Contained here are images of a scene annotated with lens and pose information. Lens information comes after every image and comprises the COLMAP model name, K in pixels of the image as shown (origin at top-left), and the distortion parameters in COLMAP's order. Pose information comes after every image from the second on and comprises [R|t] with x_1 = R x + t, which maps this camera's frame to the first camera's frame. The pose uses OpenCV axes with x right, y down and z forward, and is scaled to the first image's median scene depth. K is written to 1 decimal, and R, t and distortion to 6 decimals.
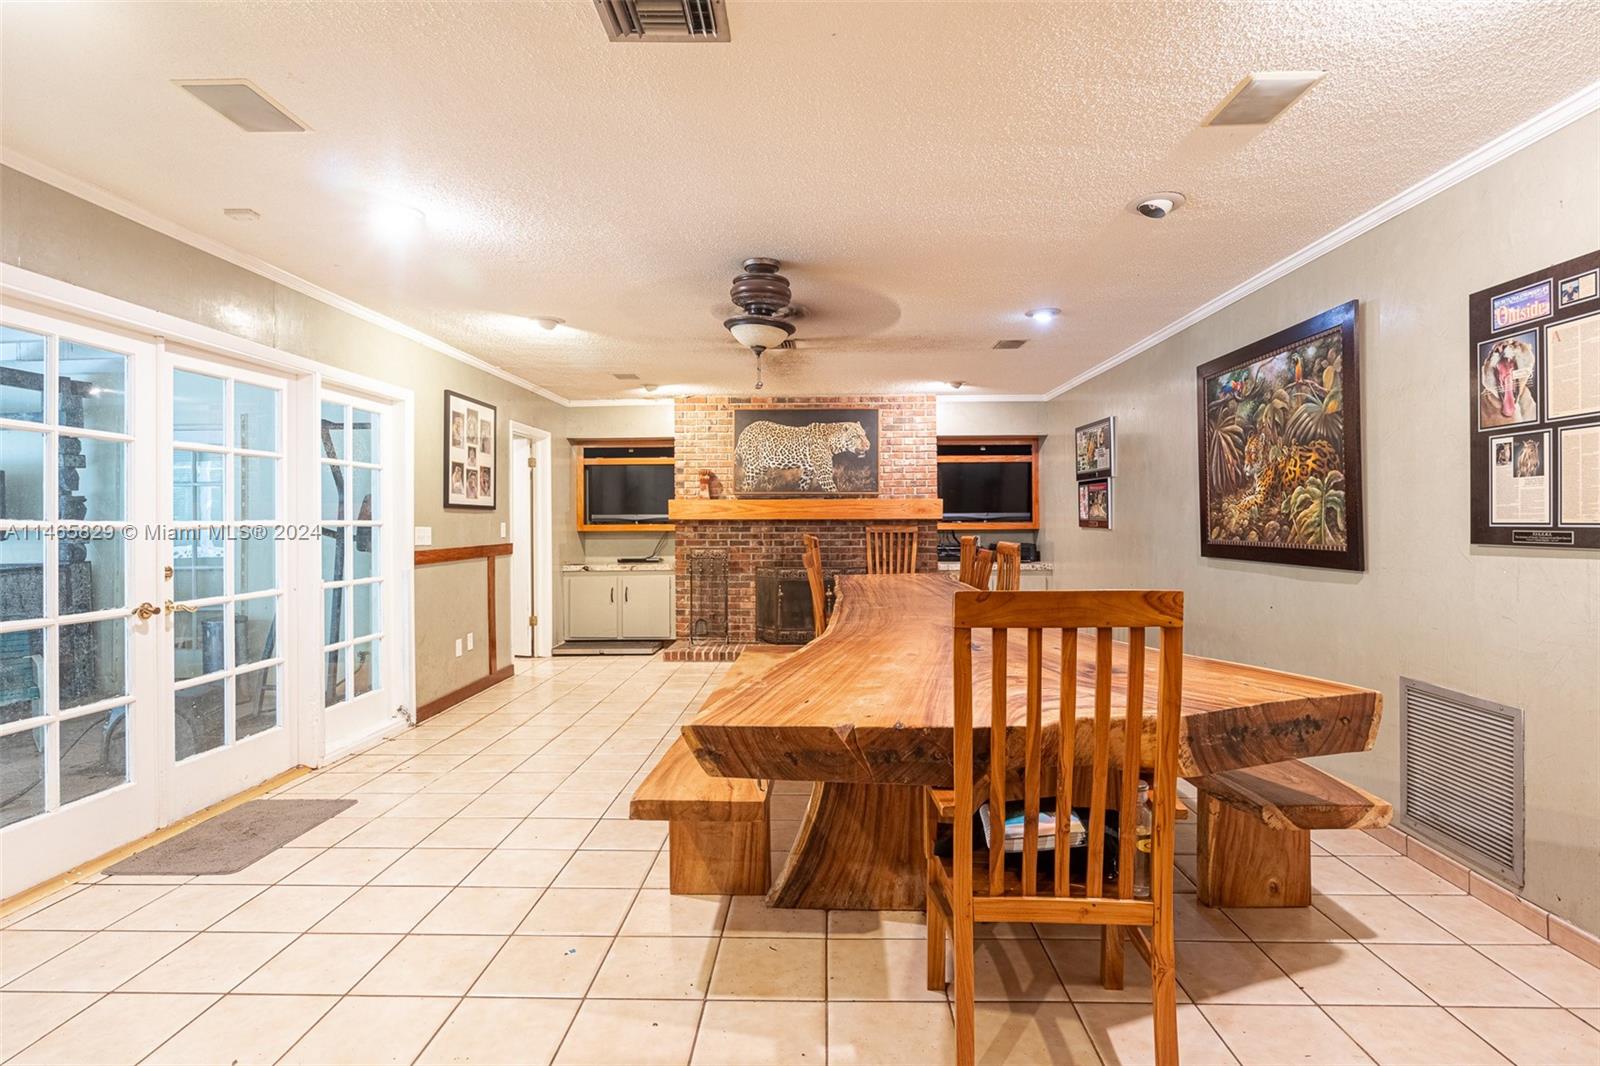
lens RADIAL K [[820.1, 0, 794.1], [0, 820.1, 522.9], [0, 0, 1]] dist [-0.011073, 0.003201]
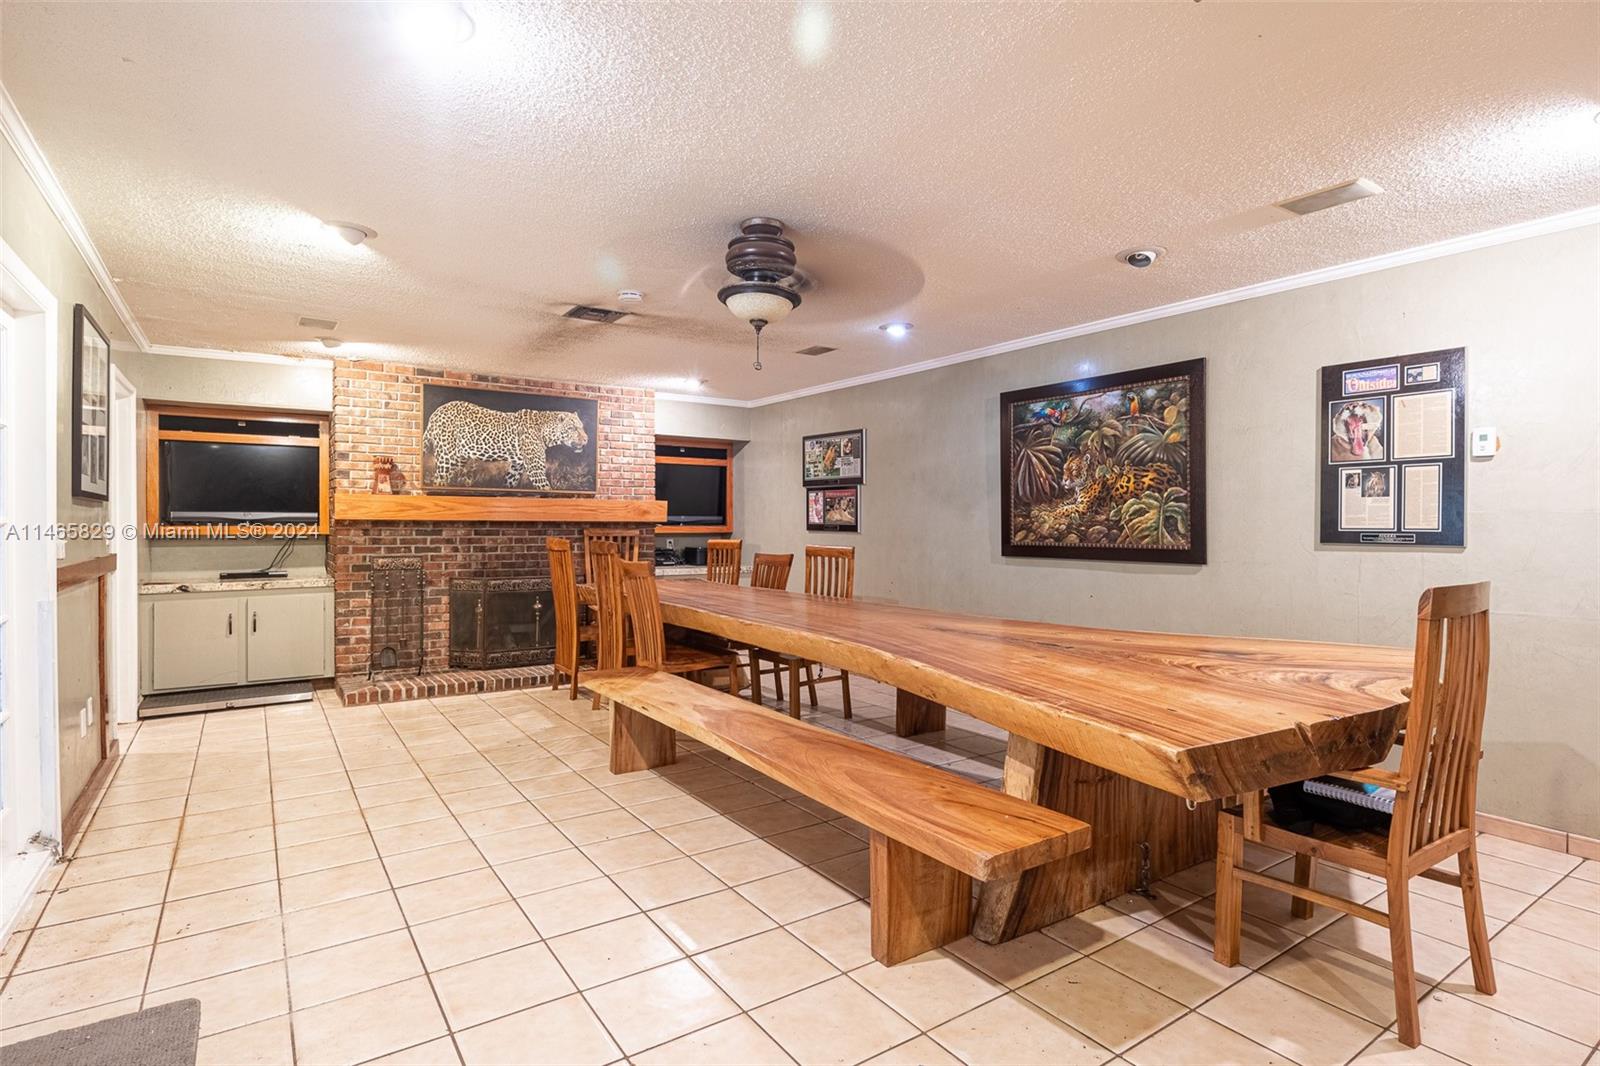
lens RADIAL K [[820.1, 0, 805.5], [0, 820.1, 535.1], [0, 0, 1]] dist [-0.011073, 0.003201]
pose [[0.804704, -0.000665, 0.593676, -0.460573], [-0.005347, 0.999951, 0.008368, 0.003013], [-0.593653, -0.009908, 0.804660, 0.245065]]
